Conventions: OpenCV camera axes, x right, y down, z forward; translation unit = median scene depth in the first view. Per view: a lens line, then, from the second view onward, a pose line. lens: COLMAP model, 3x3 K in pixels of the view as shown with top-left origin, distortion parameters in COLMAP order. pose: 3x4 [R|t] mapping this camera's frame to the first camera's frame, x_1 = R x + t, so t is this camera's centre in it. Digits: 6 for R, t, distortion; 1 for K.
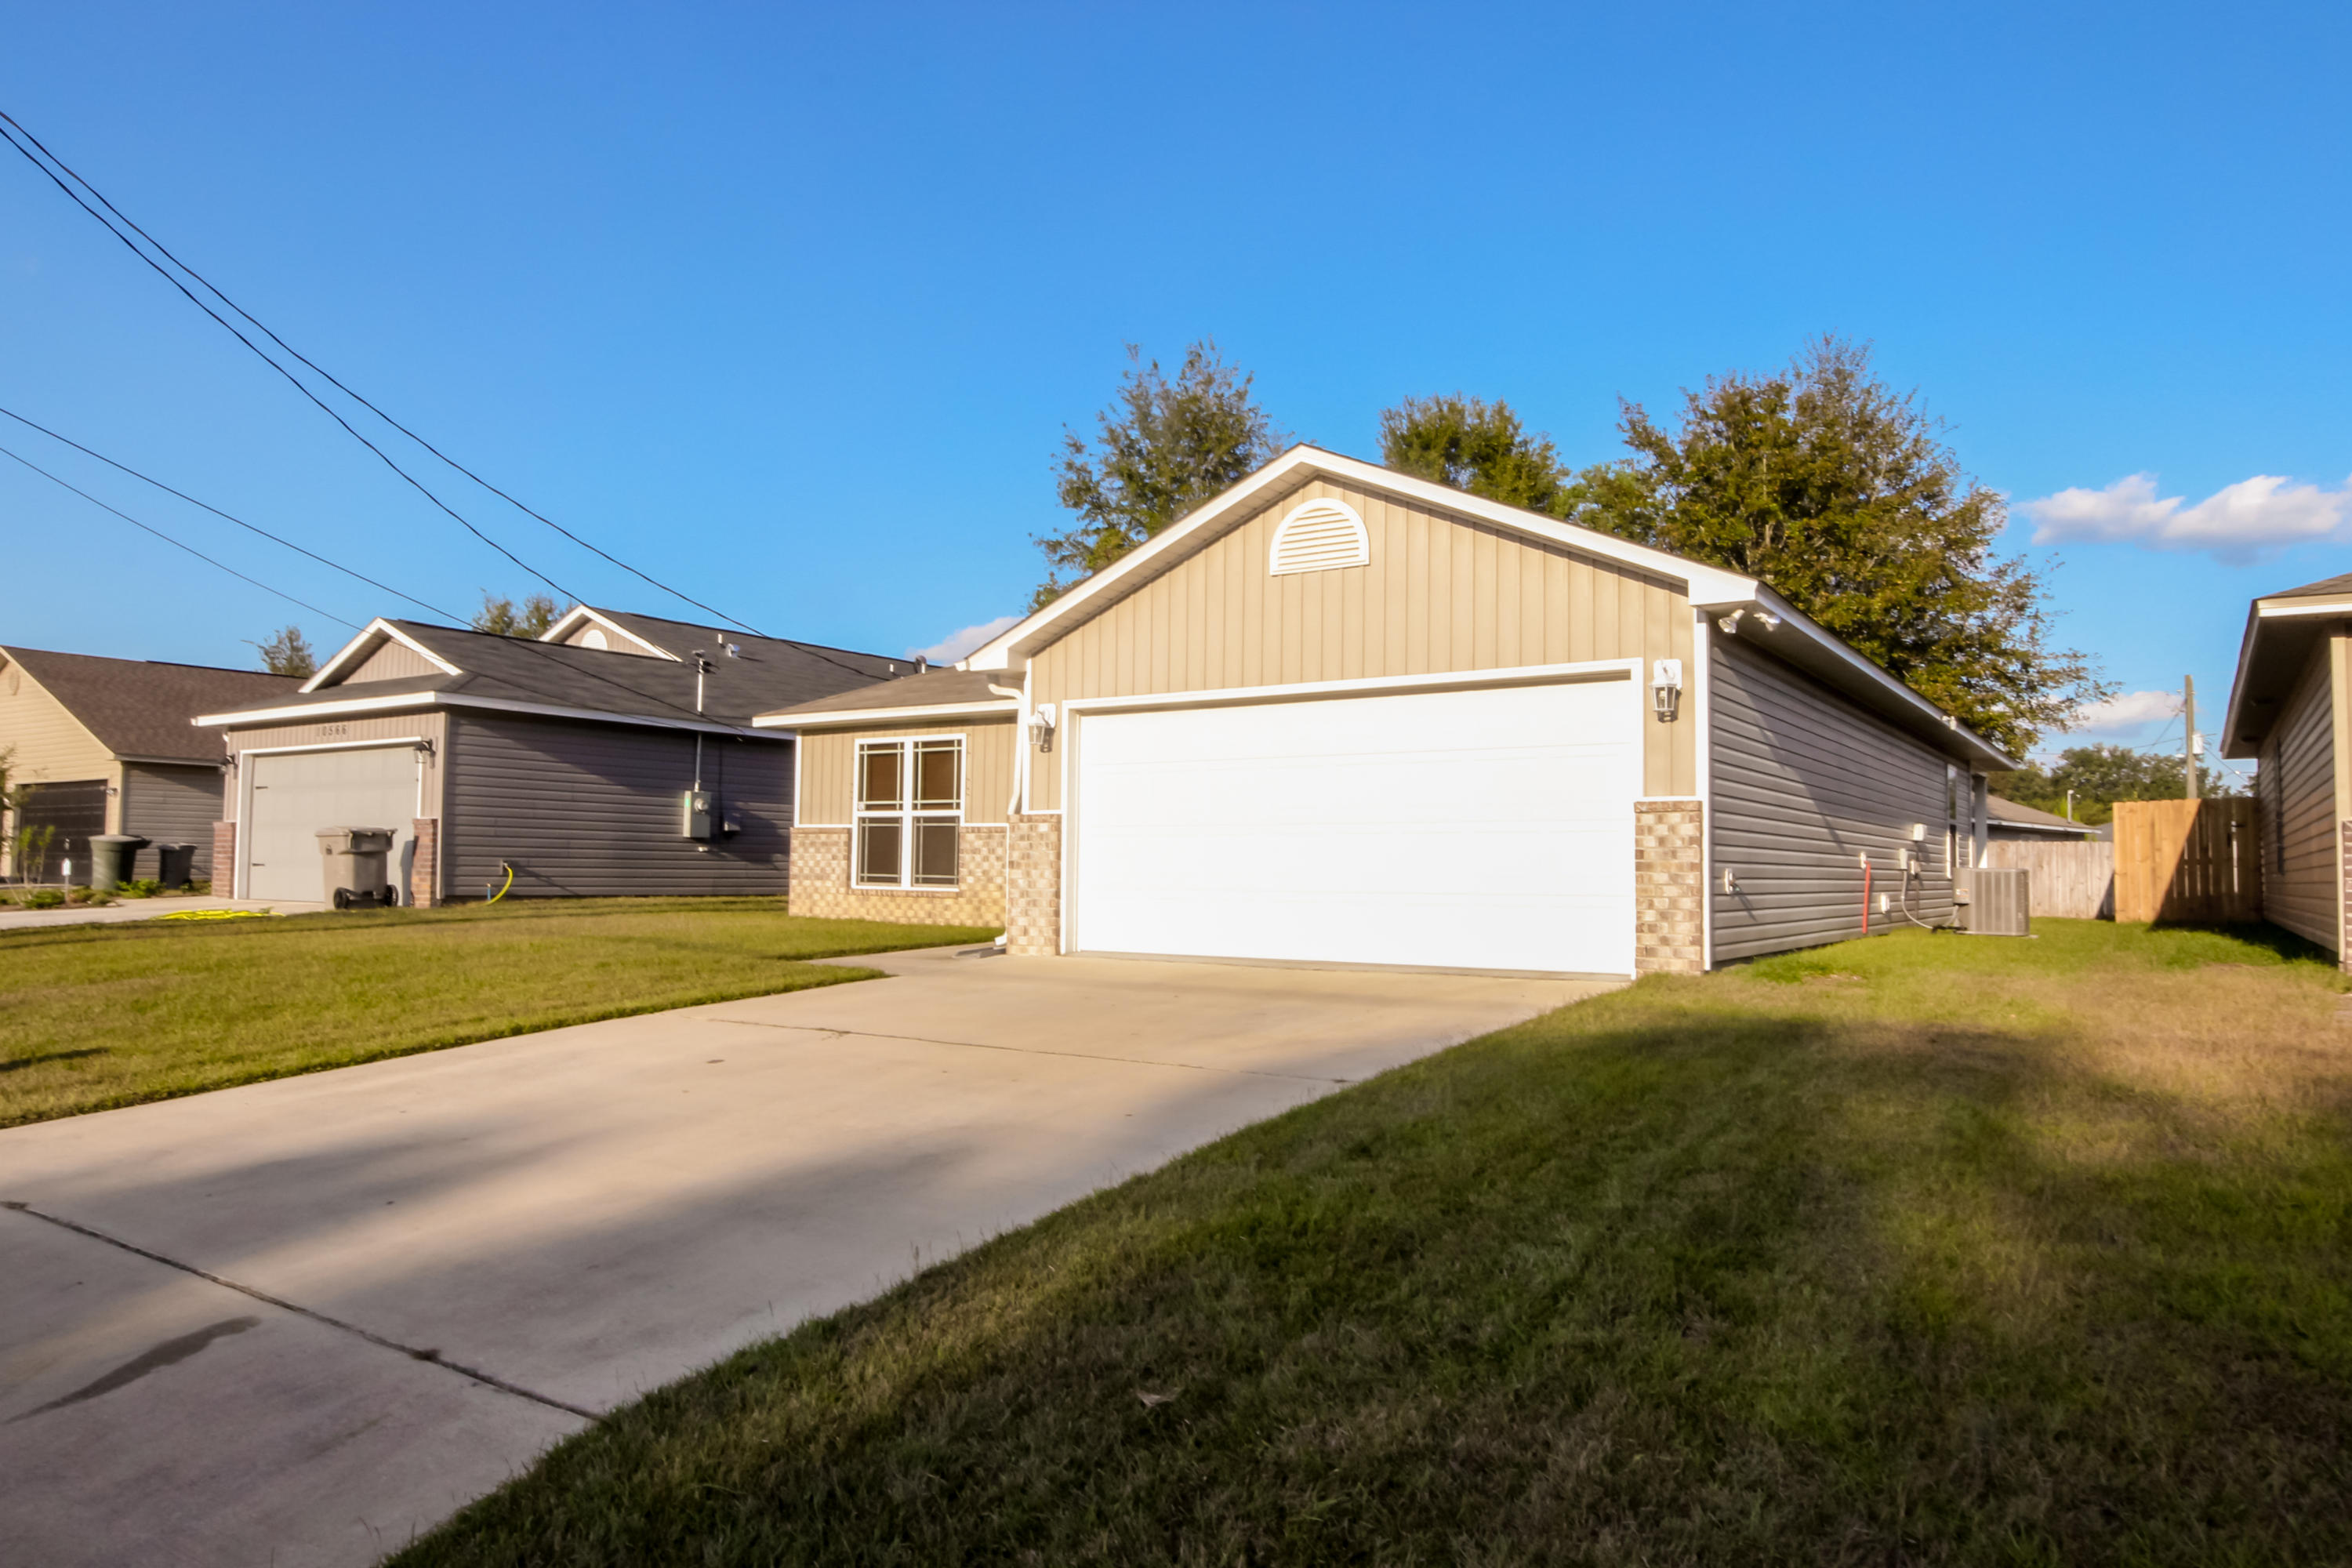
lens RADIAL K [[1497.3, 0, 1176.9], [0, 1497.3, 789.6], [0, 0, 1]] dist [-0.042612, 0.018177]
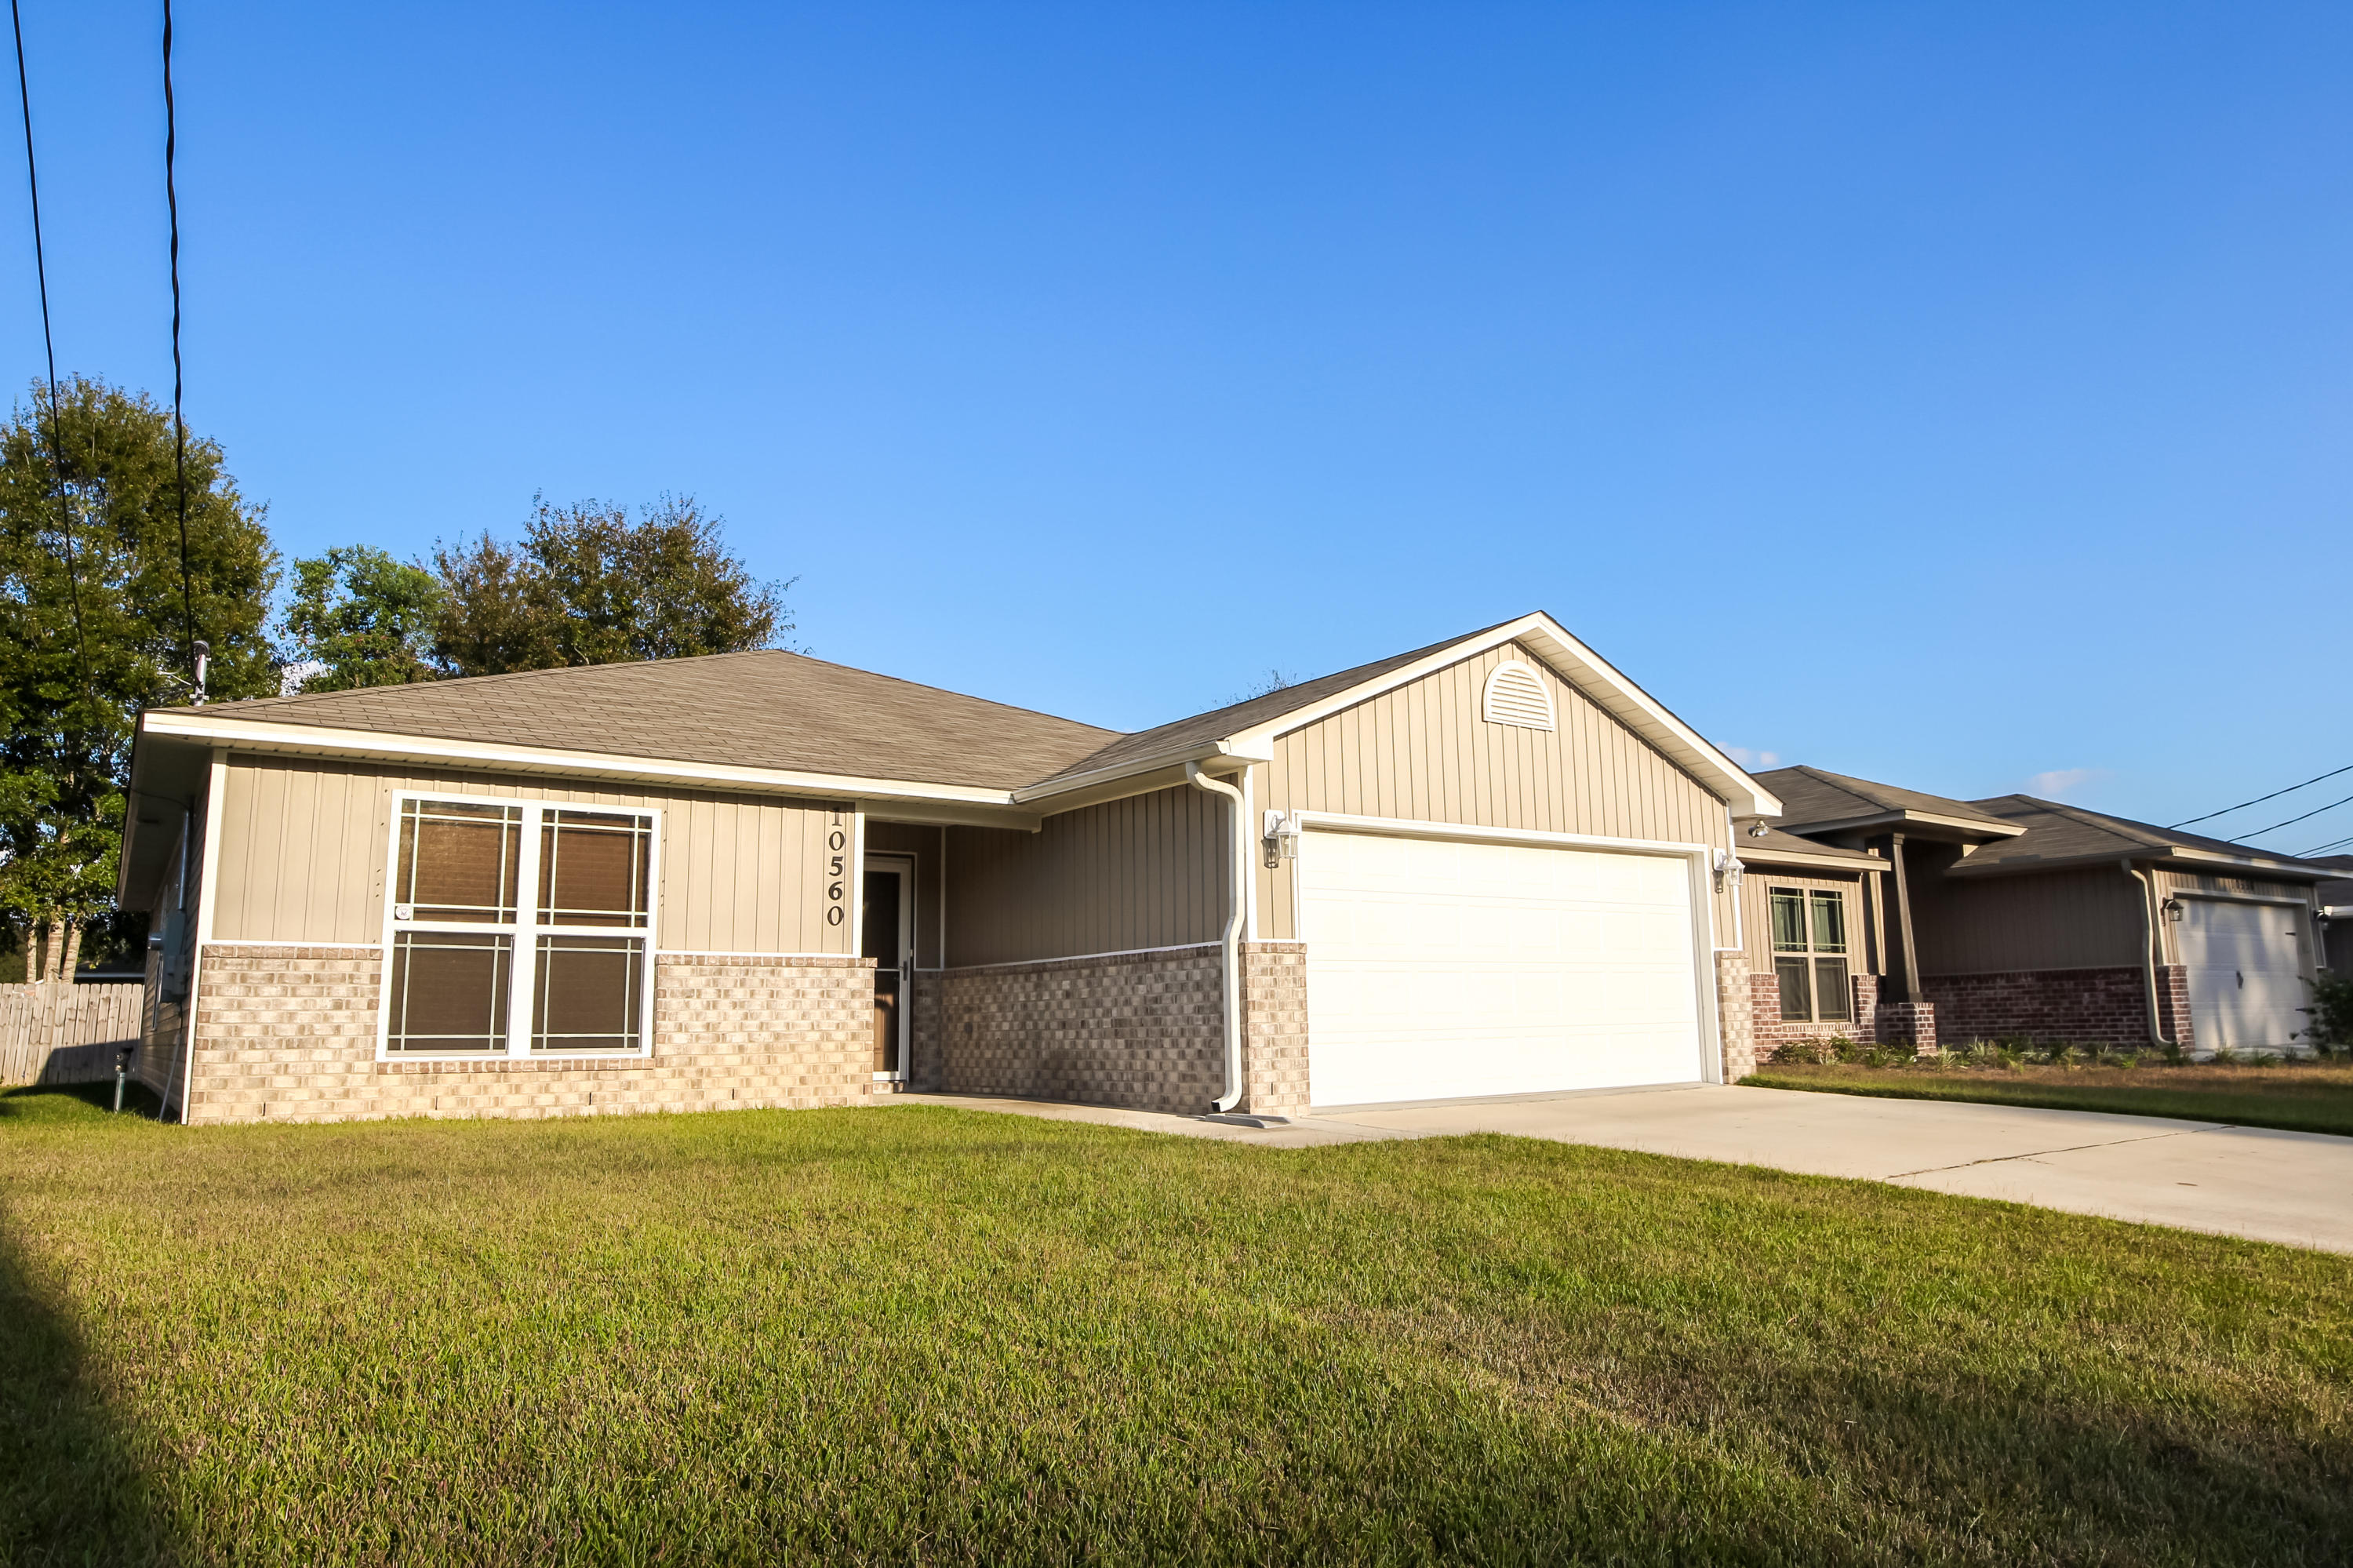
lens RADIAL K [[1498.0, 0, 1177.8], [0, 1498.0, 779.5], [0, 0, 1]] dist [-0.042612, 0.018177]
pose [[0.350525, 0.137825, 0.926357, -0.658396], [-0.029596, 0.990248, -0.136132, 0.030561], [-0.936086, 0.020301, 0.351186, 0.567154]]
